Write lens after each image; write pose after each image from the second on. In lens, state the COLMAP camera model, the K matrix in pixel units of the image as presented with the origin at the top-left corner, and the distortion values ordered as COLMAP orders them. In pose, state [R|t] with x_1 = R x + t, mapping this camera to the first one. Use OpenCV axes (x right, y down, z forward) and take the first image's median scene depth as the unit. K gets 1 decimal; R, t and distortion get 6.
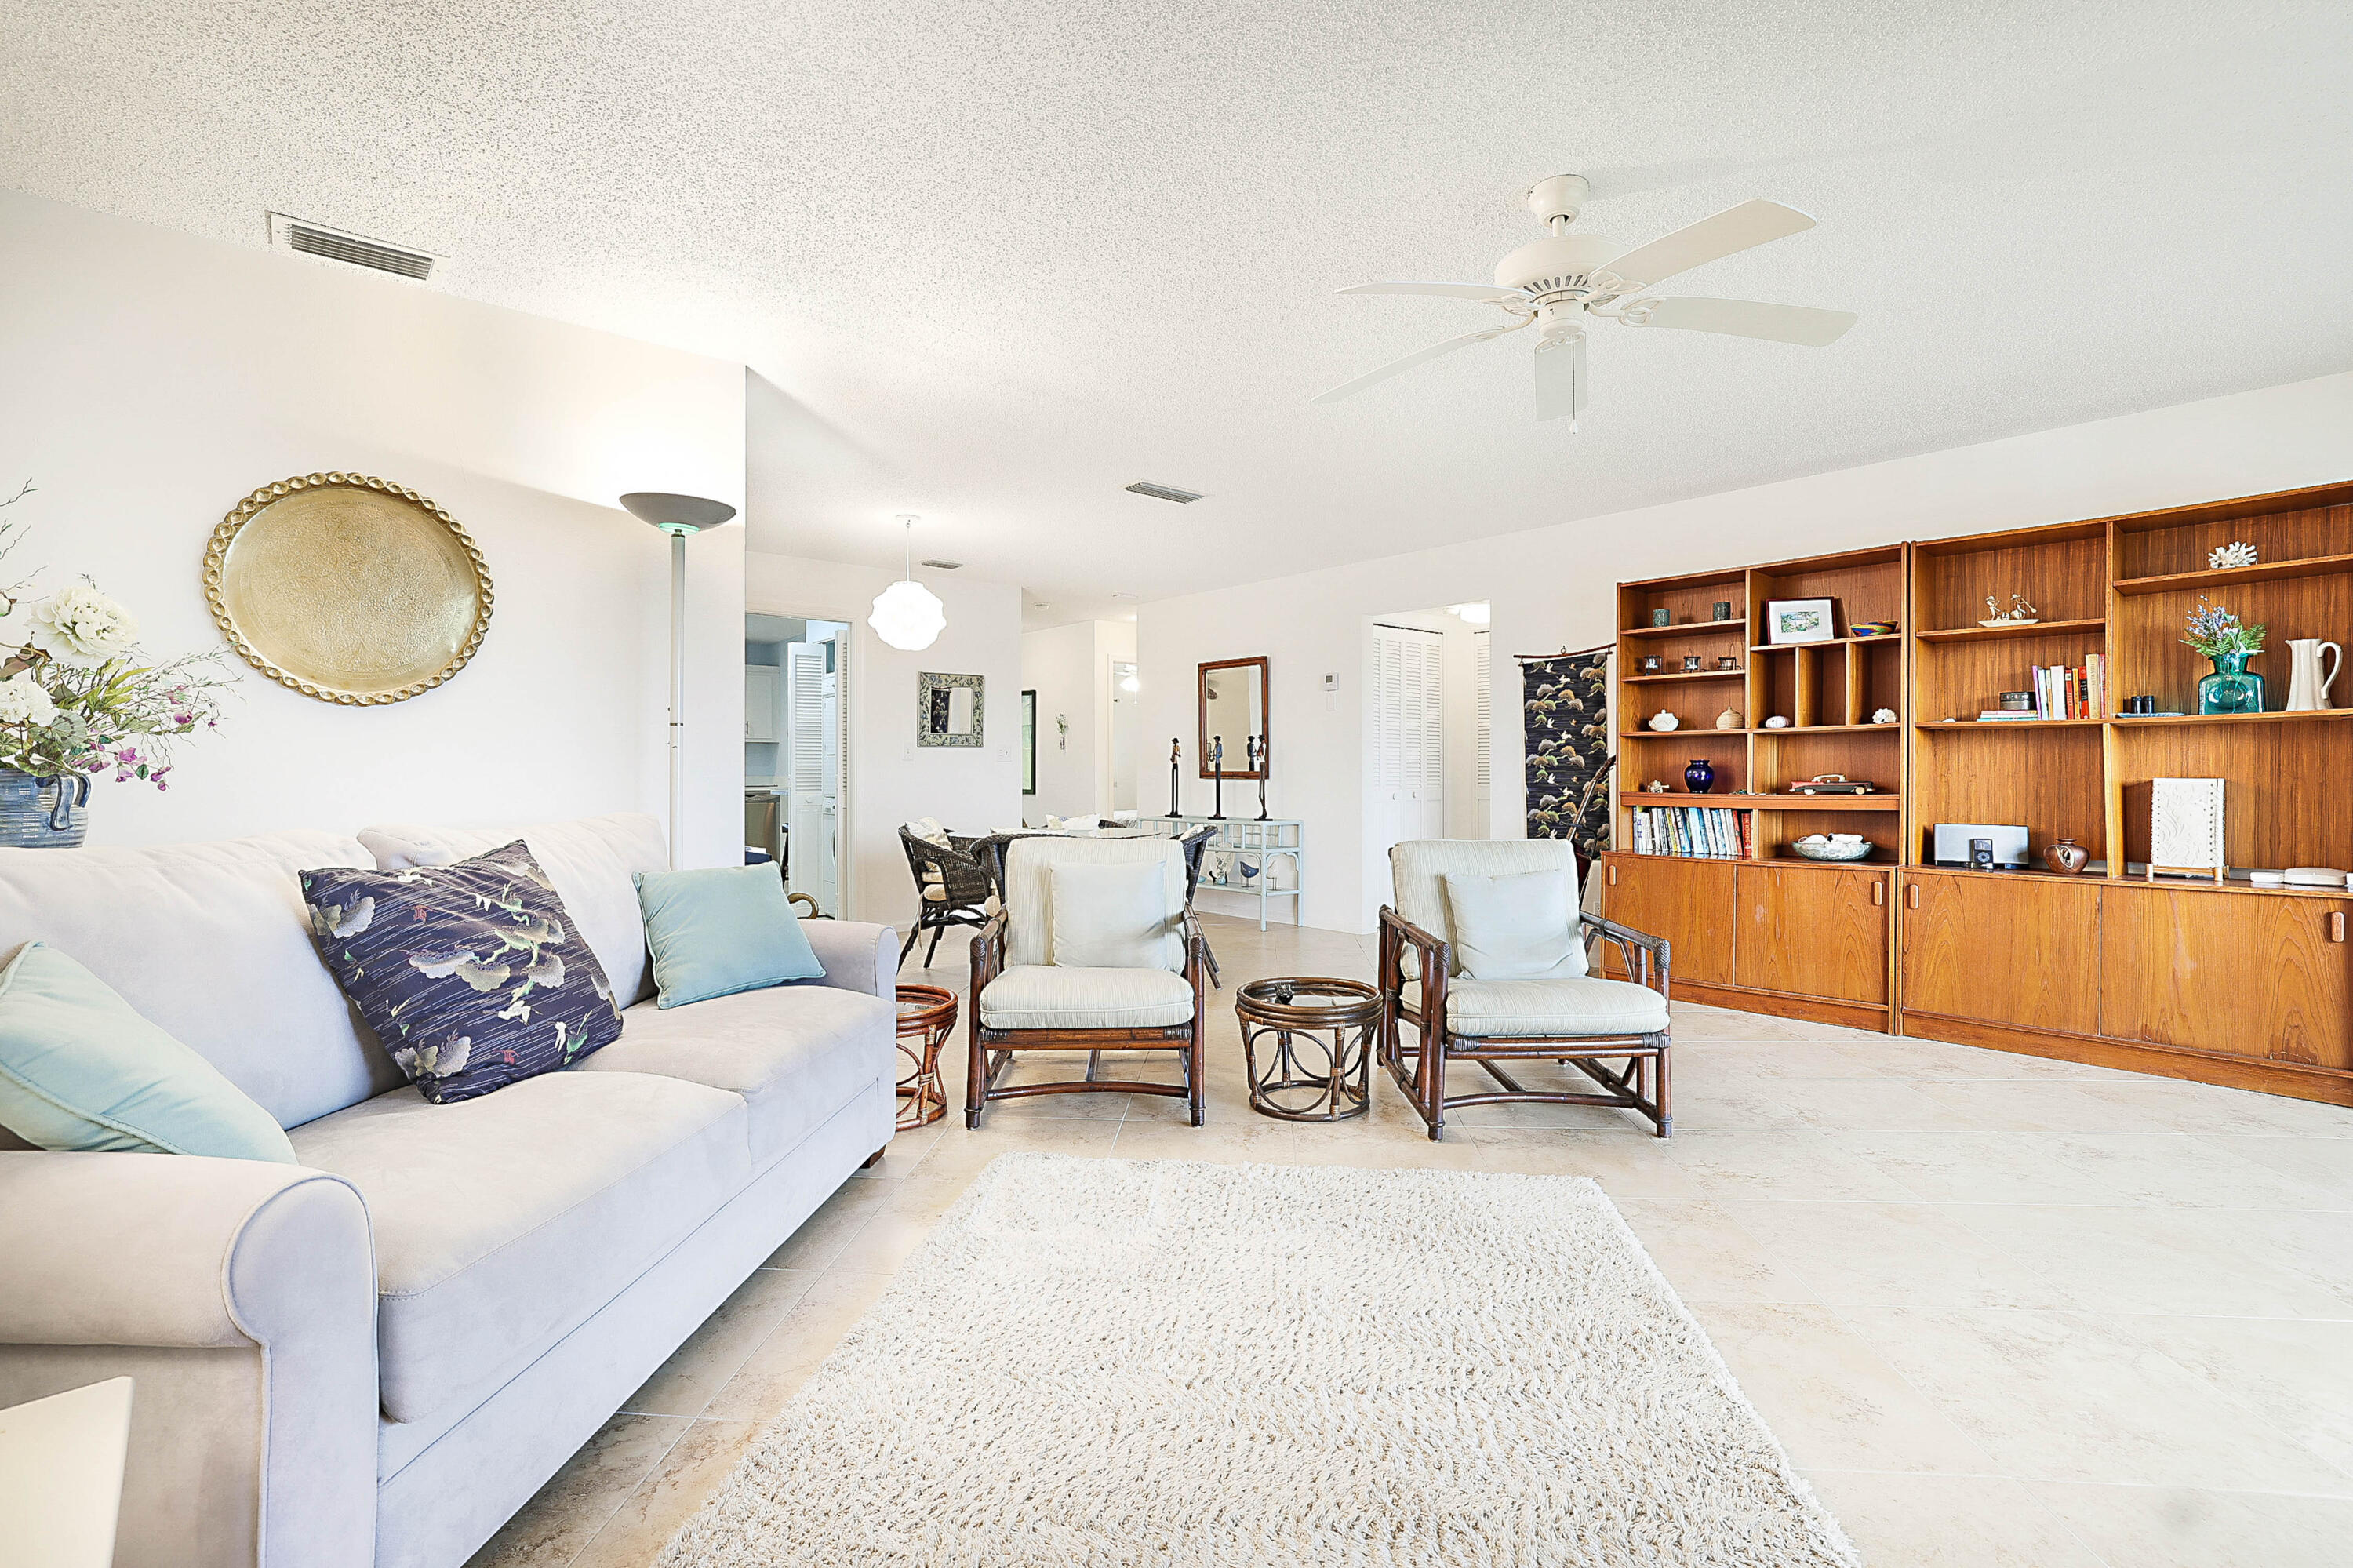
lens RADIAL K [[1020.7, 0, 1162.6], [0, 1020.7, 764.7], [0, 0, 1]] dist [-0.026987, 0.000576]
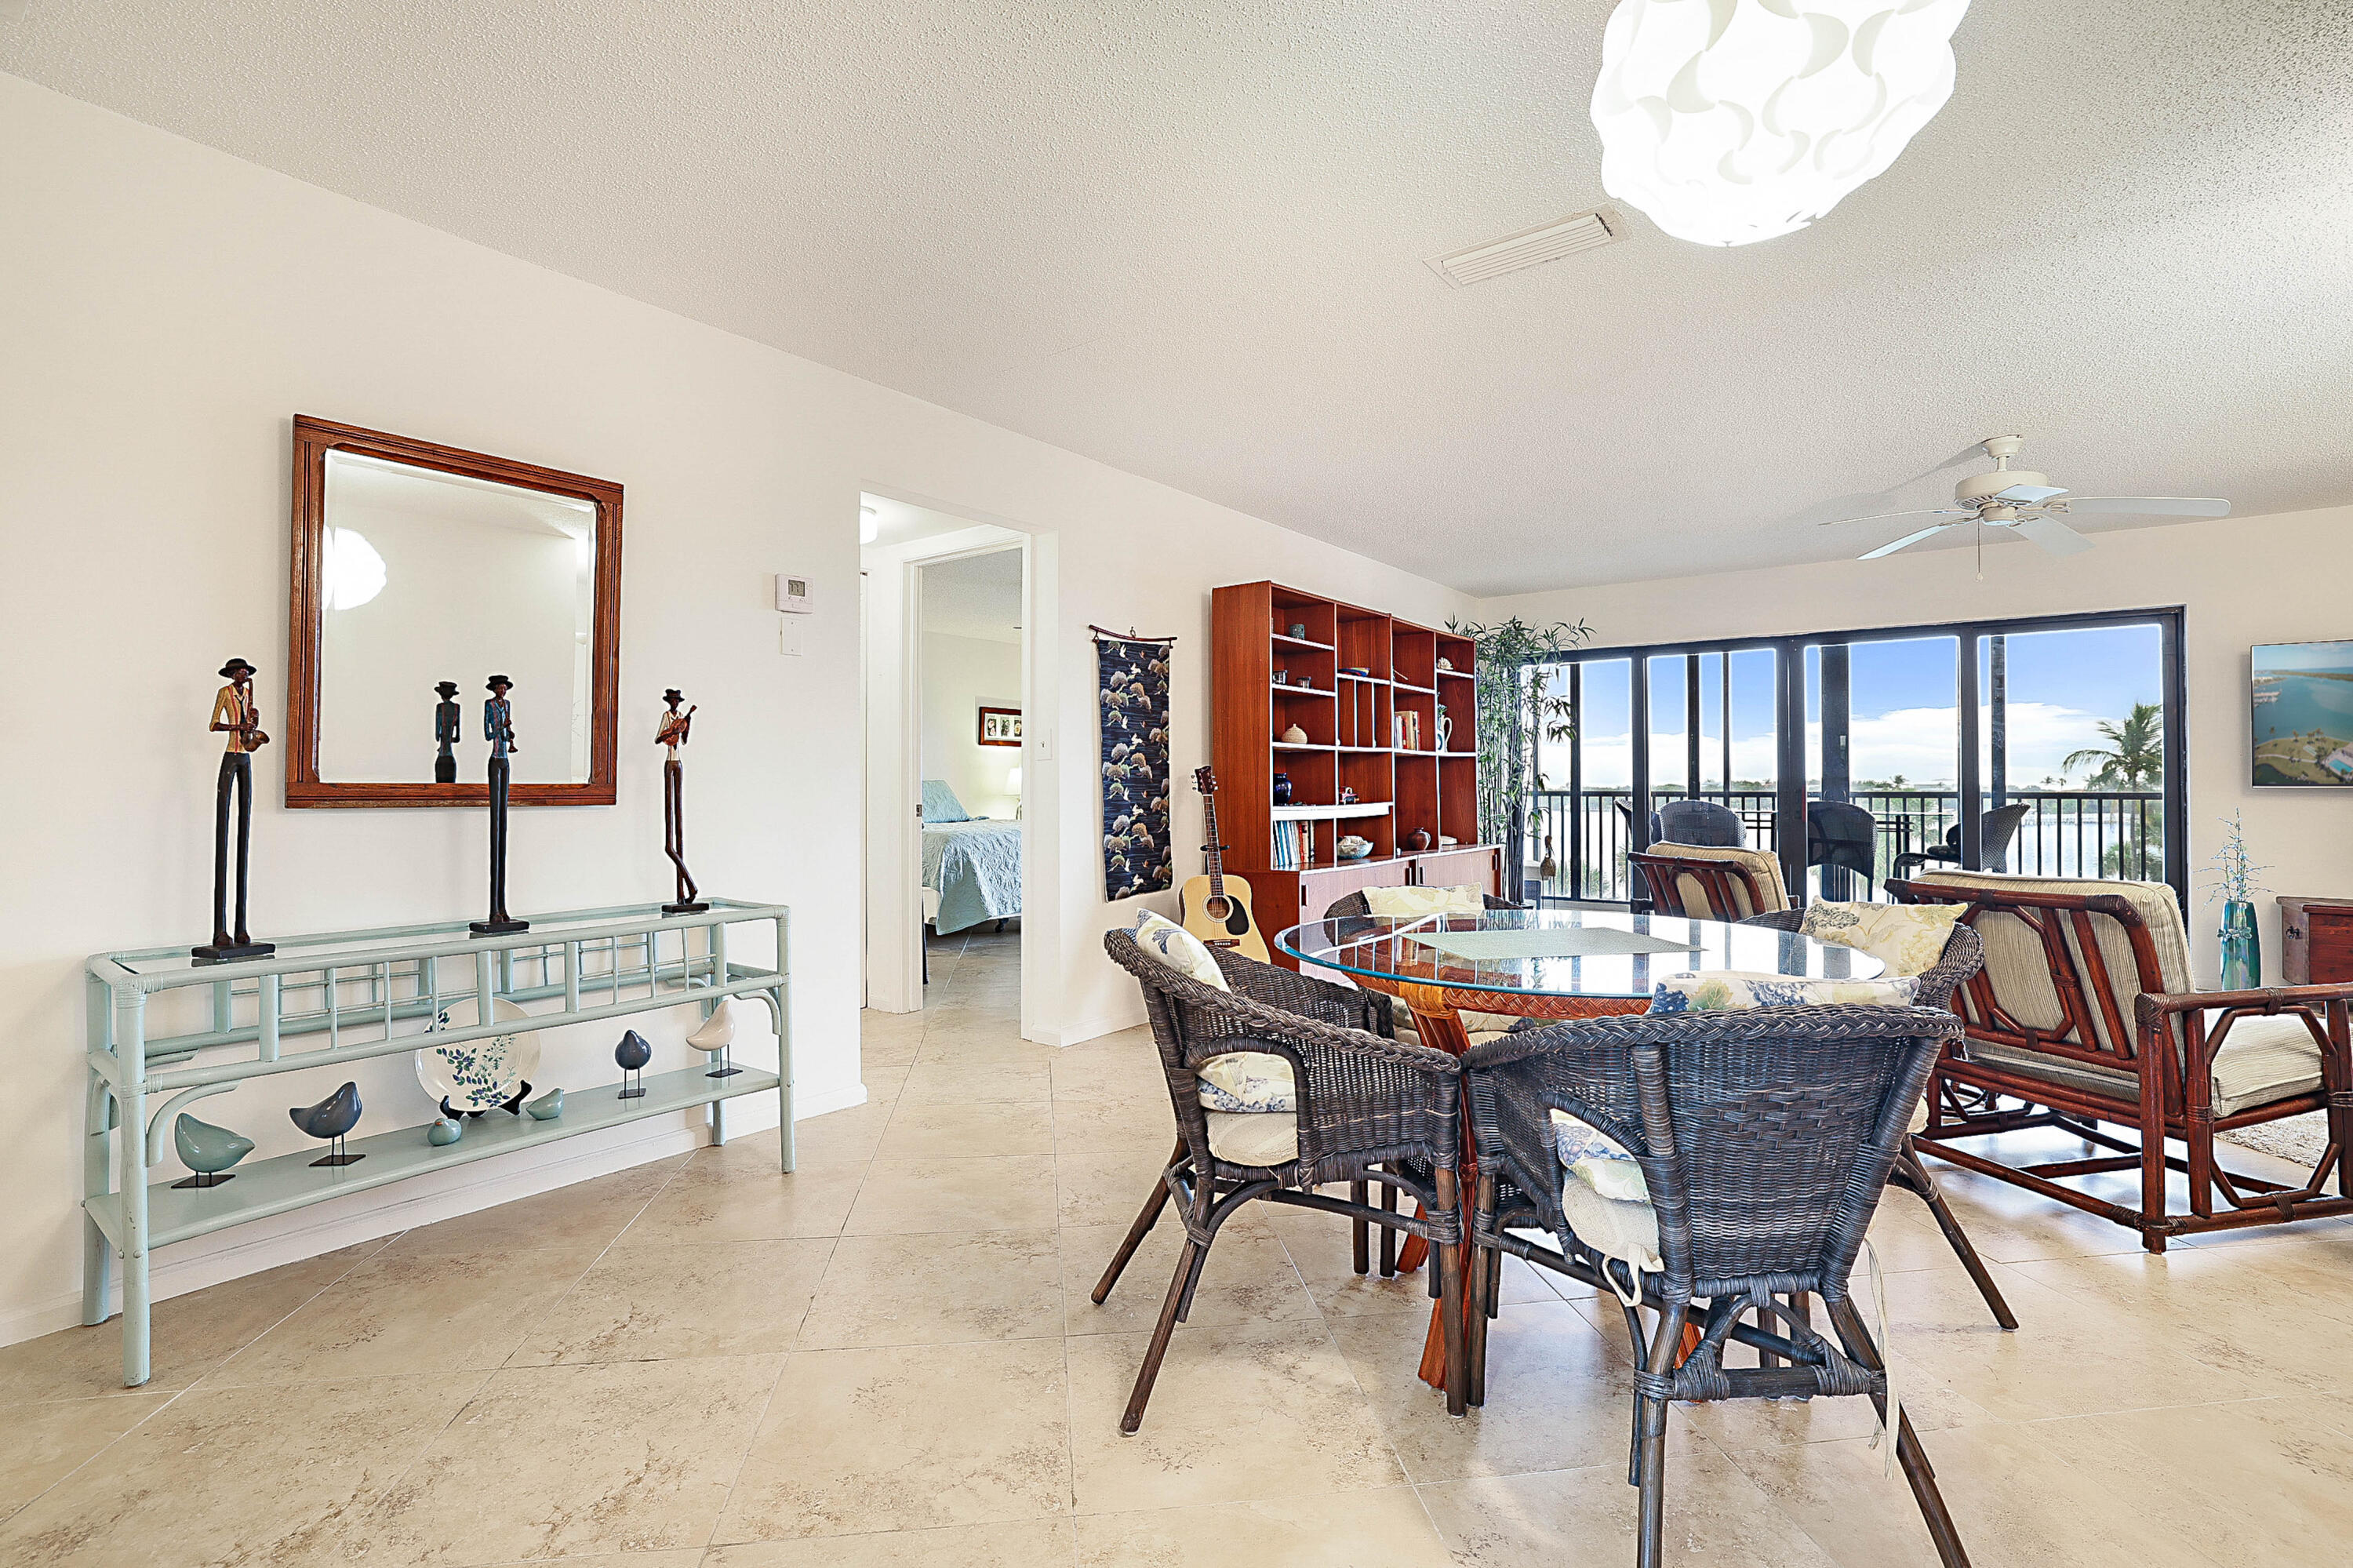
lens RADIAL K [[1079.0, 0, 1171.3], [0, 1079.0, 777.4], [0, 0, 1]] dist [-0.038185, 0.027190]
pose [[-0.213065, 0.014756, 0.976927, -0.424720], [0.000697, 0.999888, -0.014951, 0.013276], [-0.977038, -0.002505, -0.213051, 1.122181]]
